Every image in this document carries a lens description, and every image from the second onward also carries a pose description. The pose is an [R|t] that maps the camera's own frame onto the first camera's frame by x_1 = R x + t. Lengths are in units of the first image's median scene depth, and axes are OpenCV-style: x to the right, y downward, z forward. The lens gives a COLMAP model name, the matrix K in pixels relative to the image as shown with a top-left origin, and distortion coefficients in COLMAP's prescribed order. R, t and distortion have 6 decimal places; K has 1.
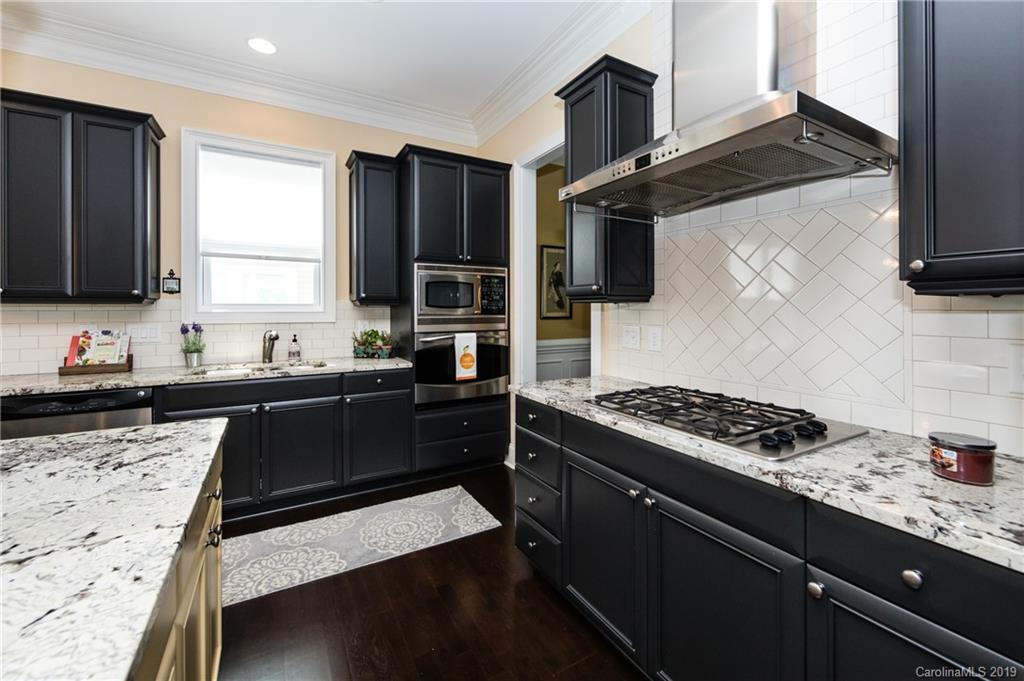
lens RADIAL K [[407.3, 0, 504.4], [0, 407.3, 309.7], [0, 0, 1]] dist [-0.002921, 0.000071]
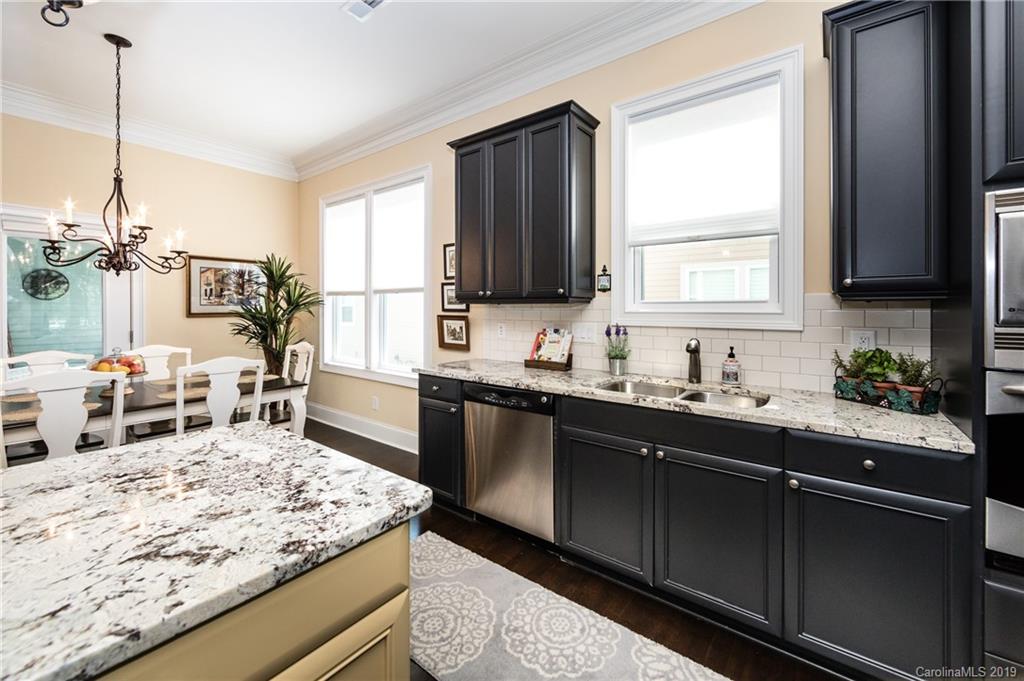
lens RADIAL K [[407.3, 0, 533.2], [0, 407.3, 310.0], [0, 0, 1]] dist [-0.002921, 0.000071]
pose [[0.419068, 0.001906, -0.907953, -0.050305], [-0.003359, 0.999994, 0.000549, 0.002043], [0.907949, 0.002819, 0.419072, 0.468112]]
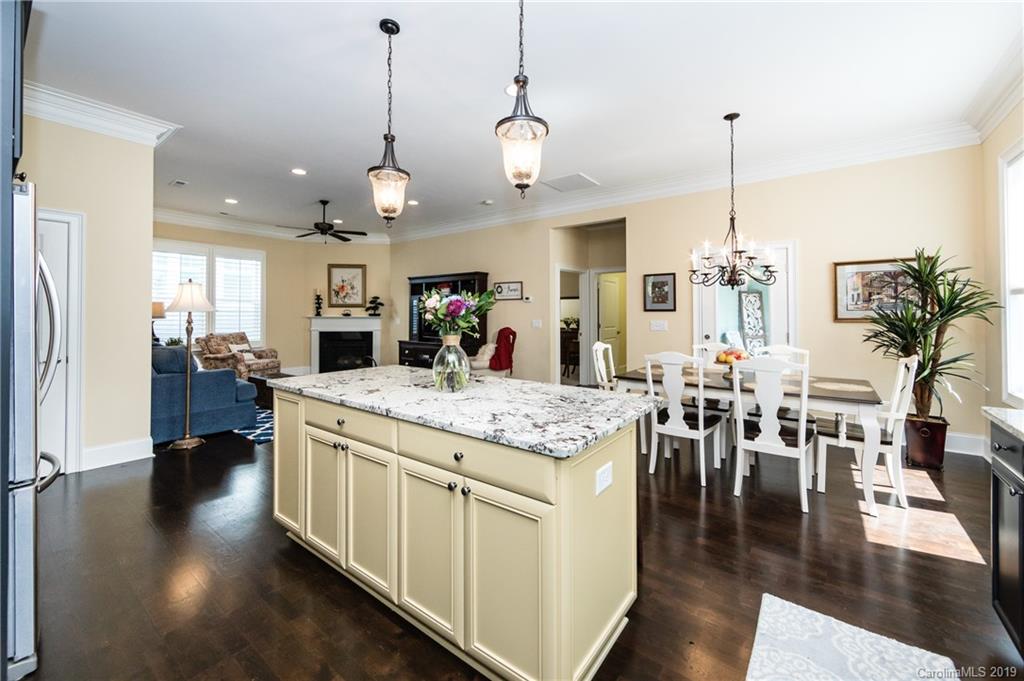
lens RADIAL K [[407.3, 0, 498.3], [0, 407.3, 311.1], [0, 0, 1]] dist [-0.002921, 0.000071]
pose [[-0.927432, -0.005326, -0.373955, -0.147315], [-0.003466, 0.999978, -0.005644, 0.004767], [0.373977, -0.003938, -0.927430, 0.890954]]
